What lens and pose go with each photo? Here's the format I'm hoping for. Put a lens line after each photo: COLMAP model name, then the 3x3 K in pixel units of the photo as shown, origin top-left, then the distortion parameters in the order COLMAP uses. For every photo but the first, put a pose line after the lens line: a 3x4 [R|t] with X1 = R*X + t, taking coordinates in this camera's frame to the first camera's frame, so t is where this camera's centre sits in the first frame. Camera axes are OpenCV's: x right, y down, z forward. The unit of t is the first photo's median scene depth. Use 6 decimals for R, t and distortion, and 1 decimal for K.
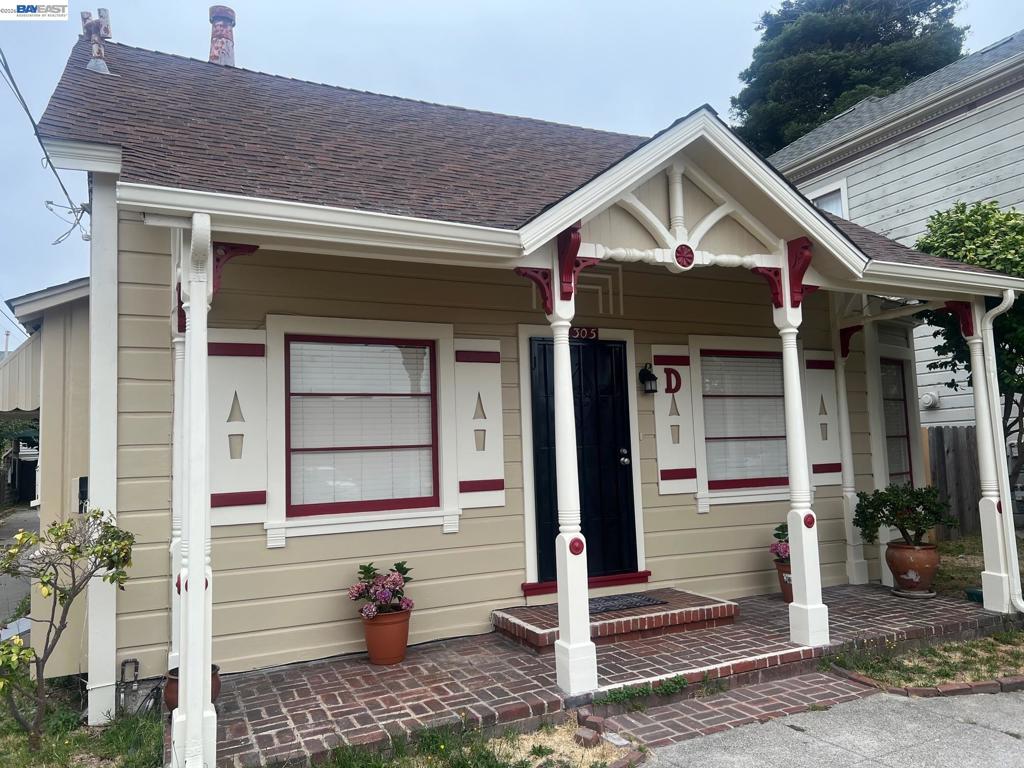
lens RADIAL K [[765.4, 0, 516.2], [0, 765.4, 387.8], [0, 0, 1]] dist [0.058491, -0.062285]
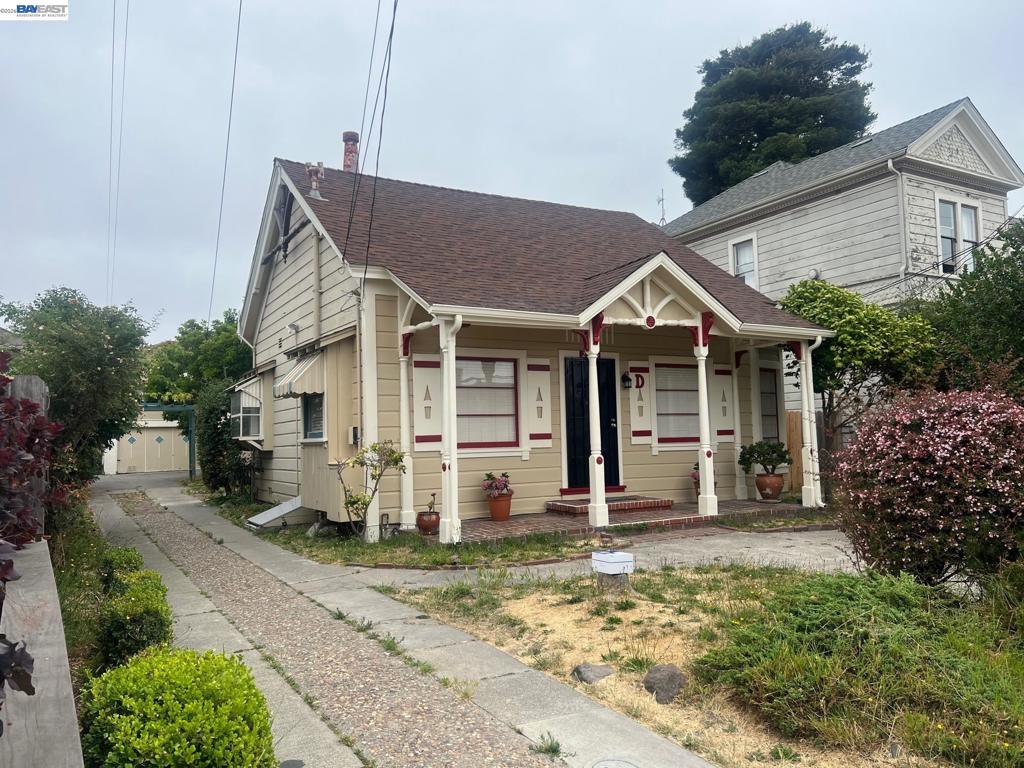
lens RADIAL K [[765.4, 0, 504.6], [0, 765.4, 386.8], [0, 0, 1]] dist [0.058491, -0.062285]
pose [[0.998112, 0.015300, 0.059477, -0.250845], [-0.016354, 0.999717, 0.017279, -0.025489], [-0.059196, -0.018219, 0.998080, -0.885696]]
